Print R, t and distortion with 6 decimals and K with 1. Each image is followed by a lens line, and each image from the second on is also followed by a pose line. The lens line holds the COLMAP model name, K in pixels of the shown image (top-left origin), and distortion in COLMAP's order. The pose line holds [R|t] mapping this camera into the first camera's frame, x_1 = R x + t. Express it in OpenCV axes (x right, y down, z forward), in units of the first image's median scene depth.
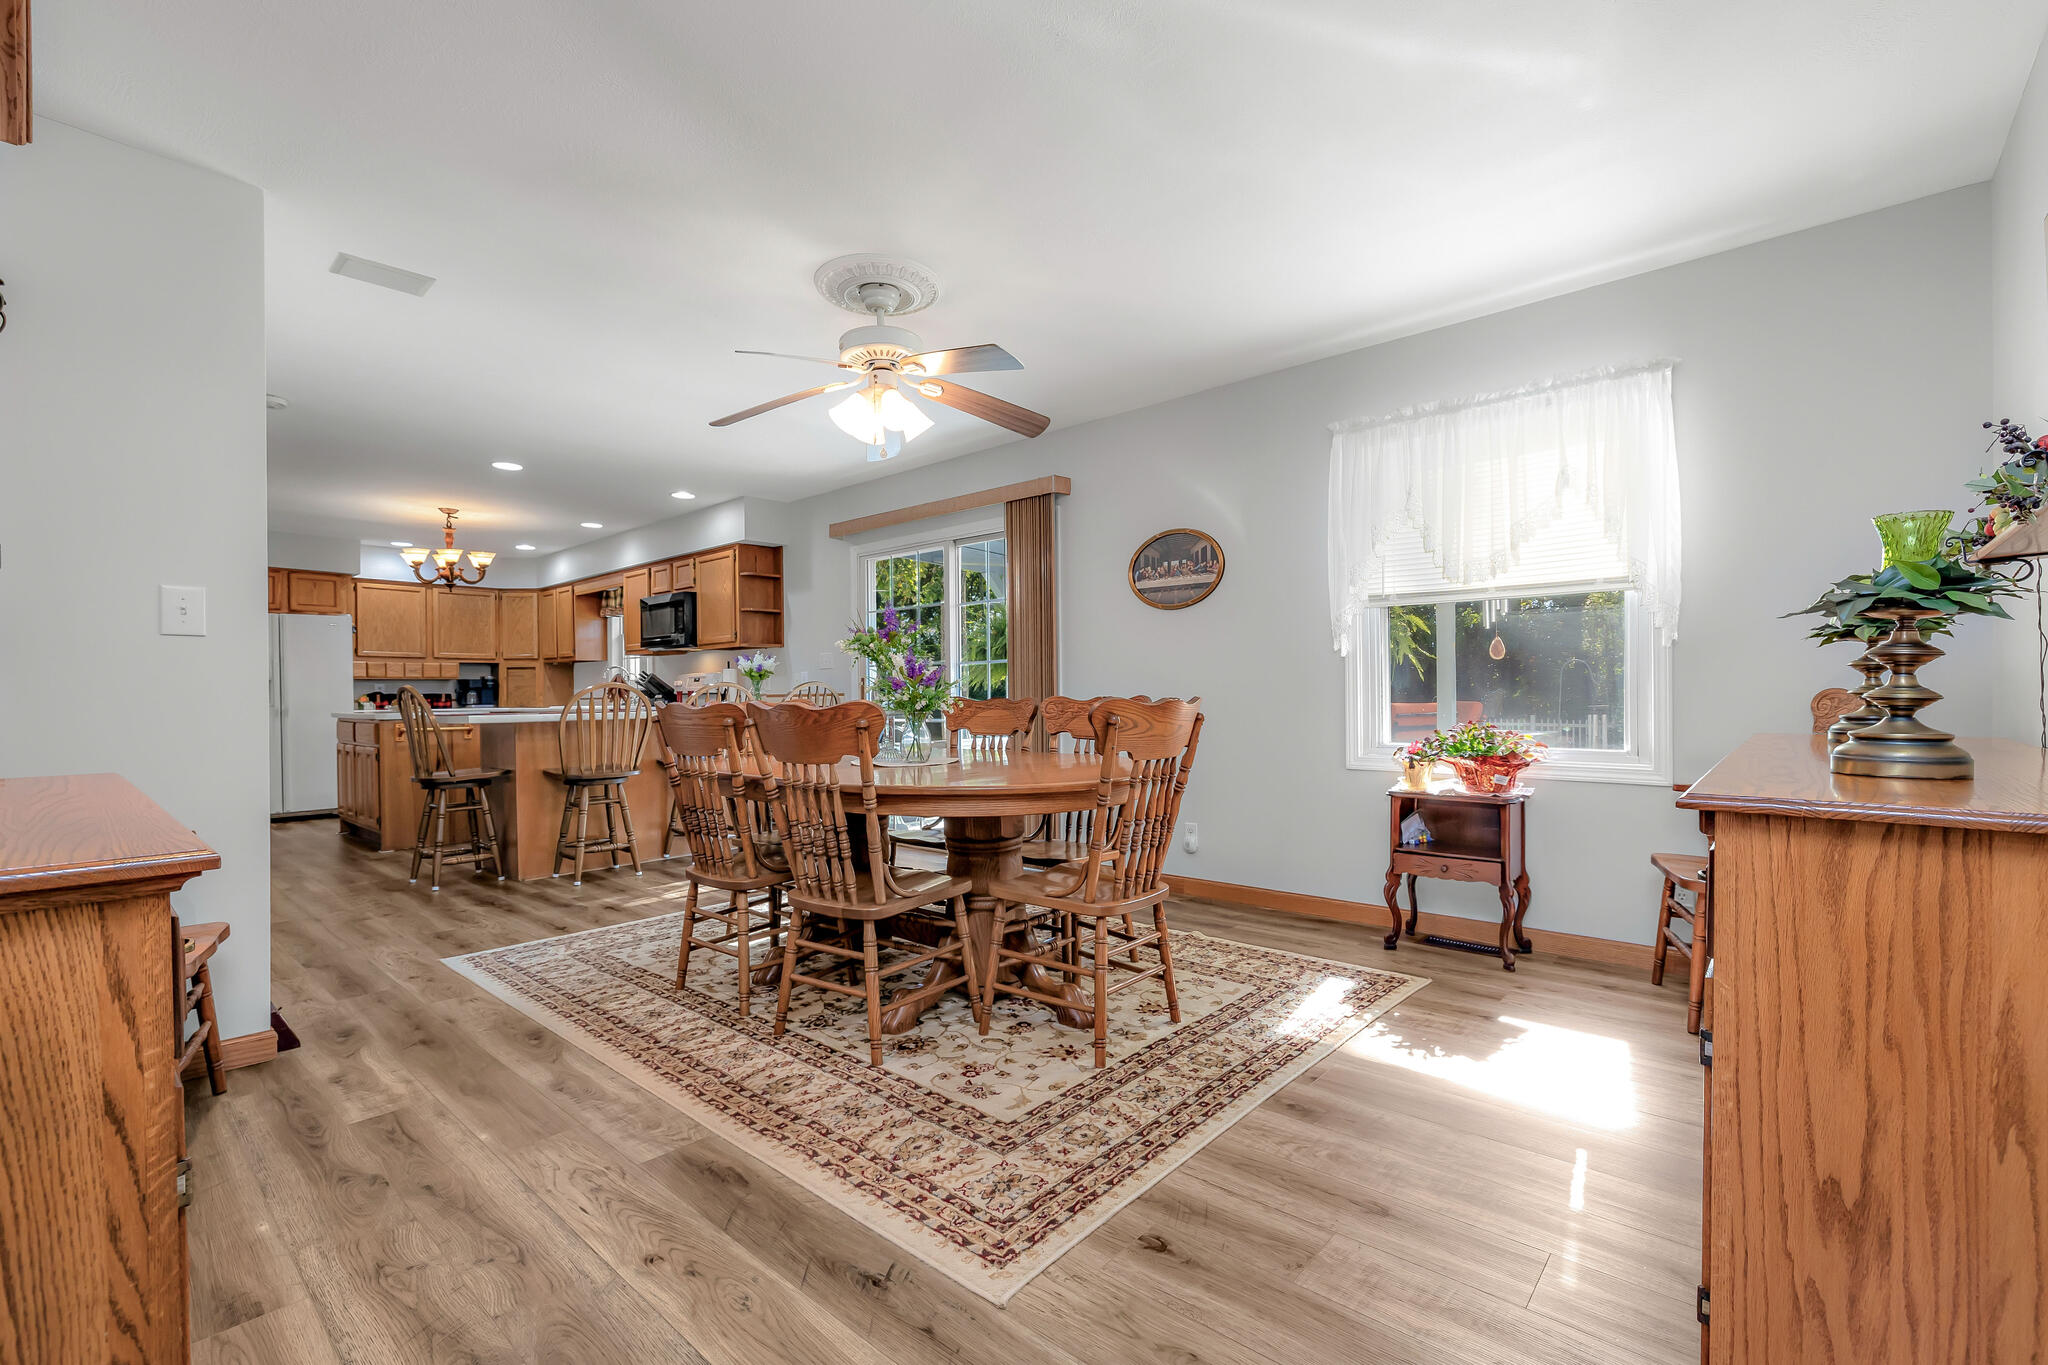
lens RADIAL K [[880.4, 0, 1026.4], [0, 880.4, 702.8], [0, 0, 1]] dist [0.001401, 0.000349]
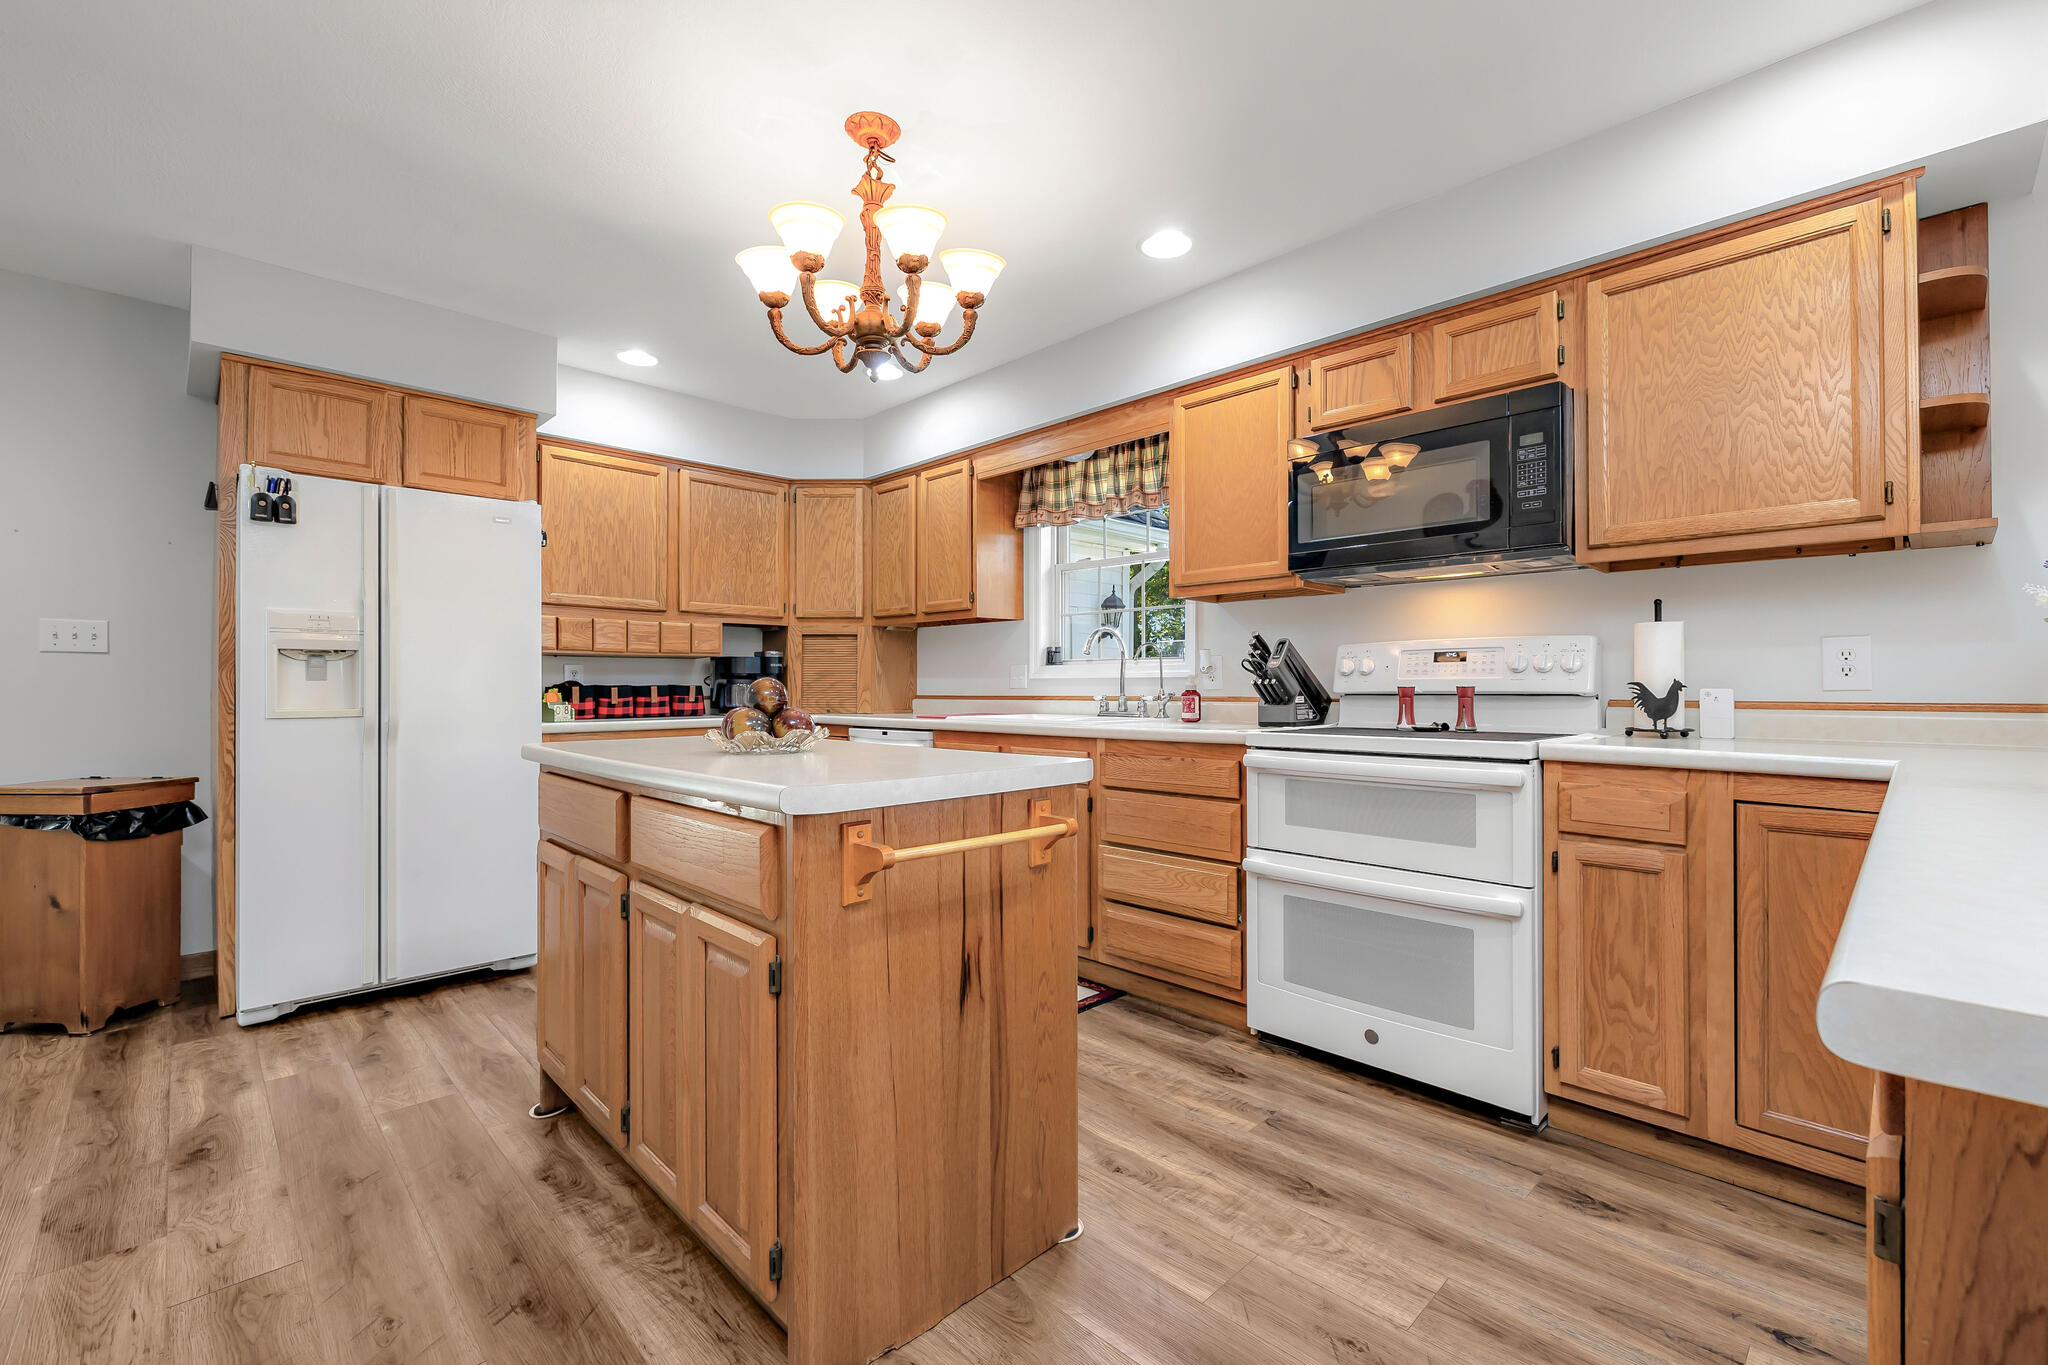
lens RADIAL K [[878.4, 0, 1030.4], [0, 878.4, 679.2], [0, 0, 1]] dist [0.000682, 0.000125]
pose [[0.997739, 0.008659, -0.066641, -0.590501], [-0.009802, 0.999810, -0.016849, -0.009948], [0.066482, 0.017464, 0.997635, 0.700382]]
